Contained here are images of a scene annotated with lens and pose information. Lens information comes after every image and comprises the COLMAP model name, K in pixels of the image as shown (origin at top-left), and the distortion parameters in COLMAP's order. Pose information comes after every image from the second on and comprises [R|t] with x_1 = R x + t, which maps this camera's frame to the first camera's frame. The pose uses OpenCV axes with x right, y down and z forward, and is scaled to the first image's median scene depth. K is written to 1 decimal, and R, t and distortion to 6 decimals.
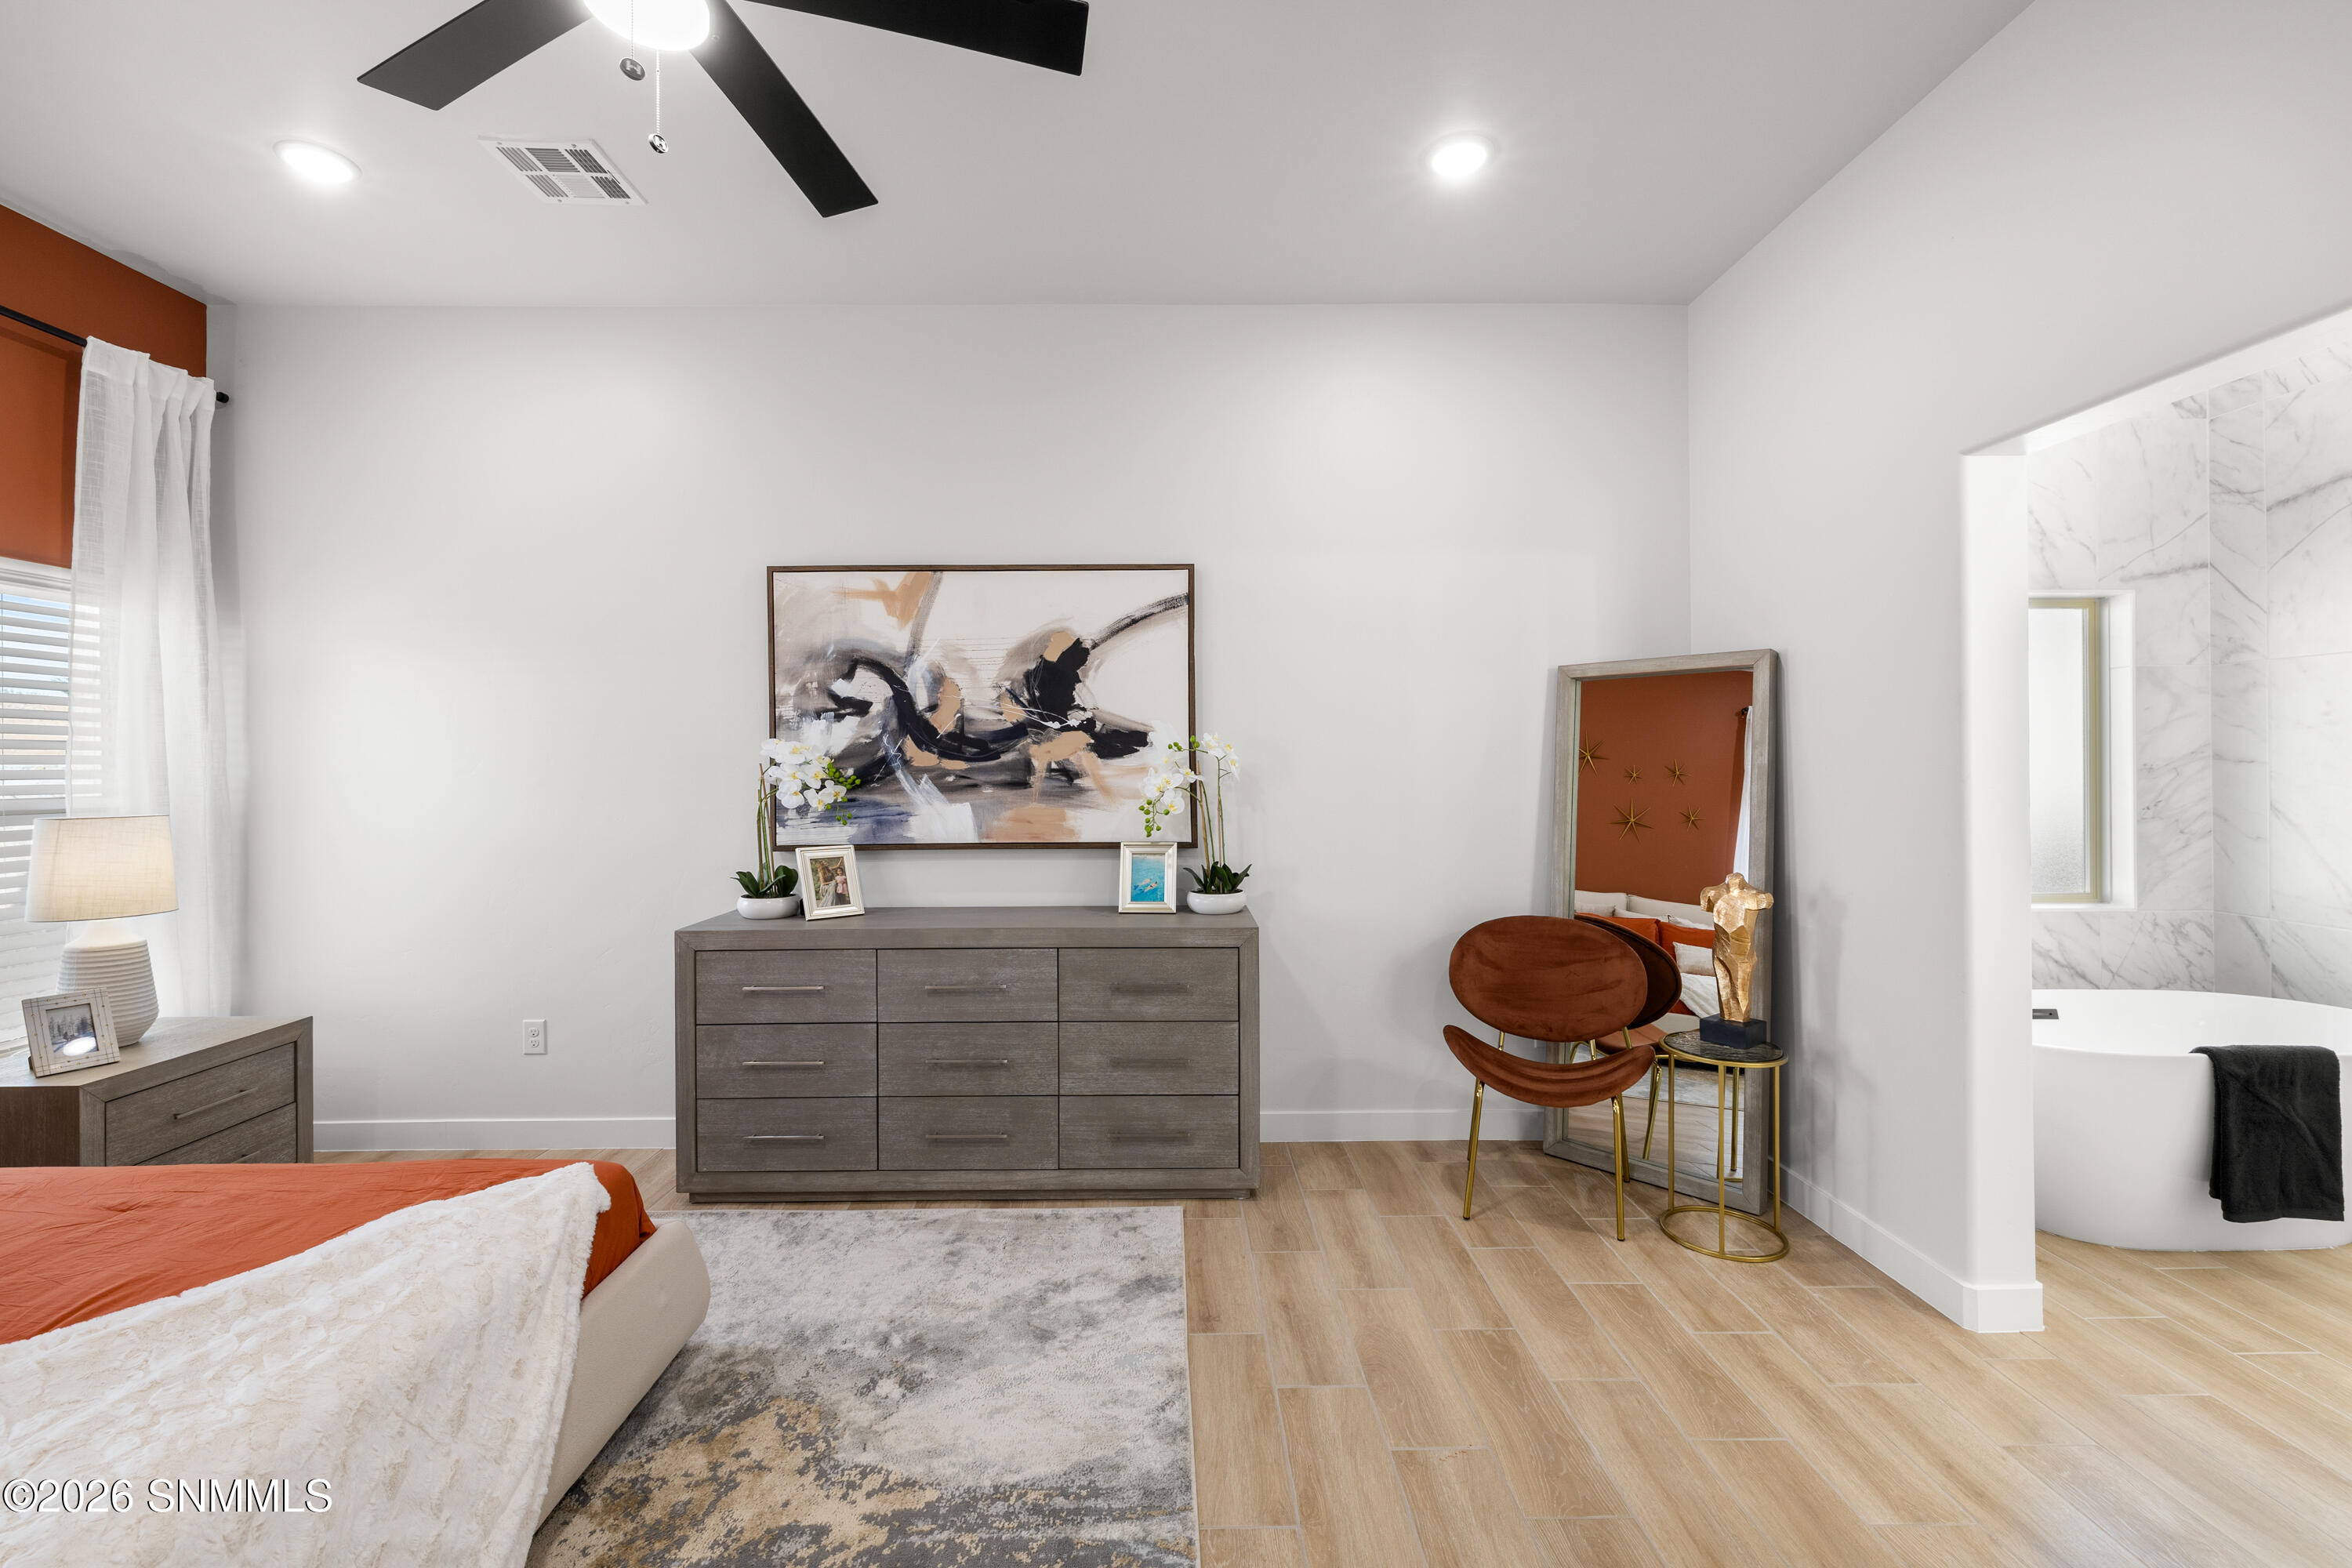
lens RADIAL K [[995.1, 0, 1174.4], [0, 995.1, 761.4], [0, 0, 1]] dist [-0.000681, -0.000130]
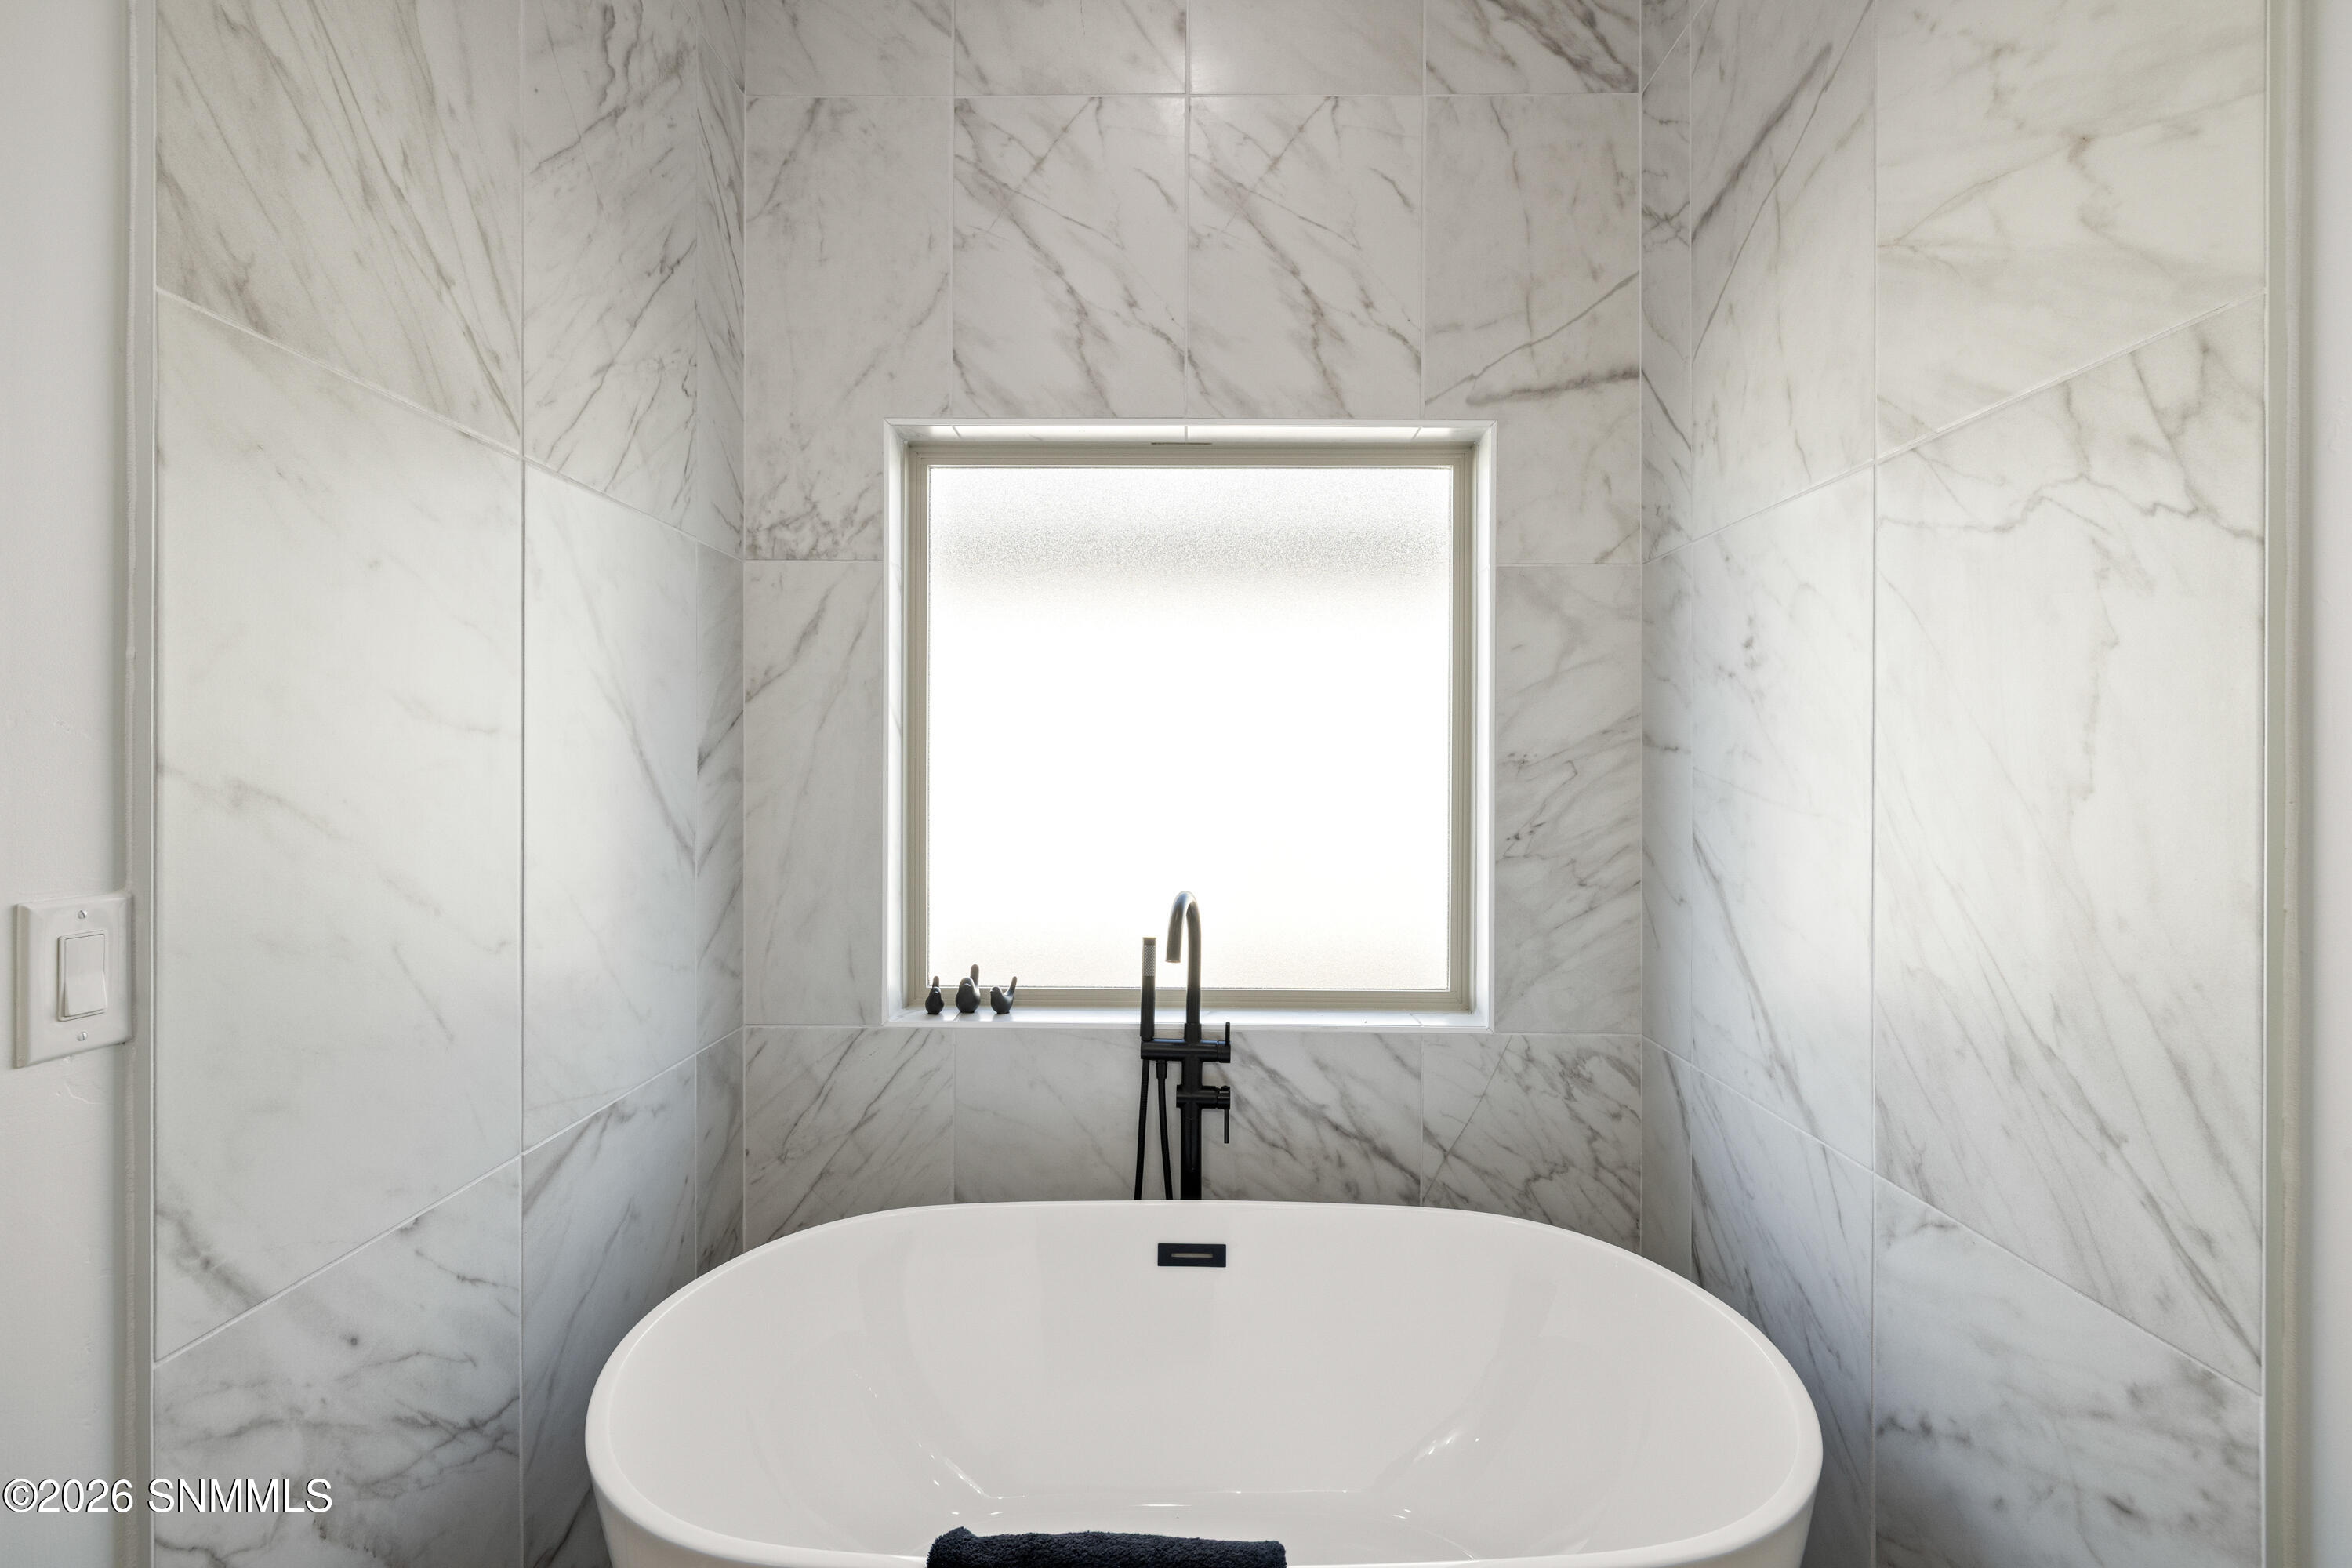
lens RADIAL K [[995.1, 0, 1179.1], [0, 995.1, 766.3], [0, 0, 1]] dist [-0.000681, -0.000130]
pose [[0.999455, 0.007862, -0.032055, 0.817773], [-0.007758, 0.999964, 0.003374, 0.009120], [0.032081, -0.003124, 0.999480, 0.469833]]
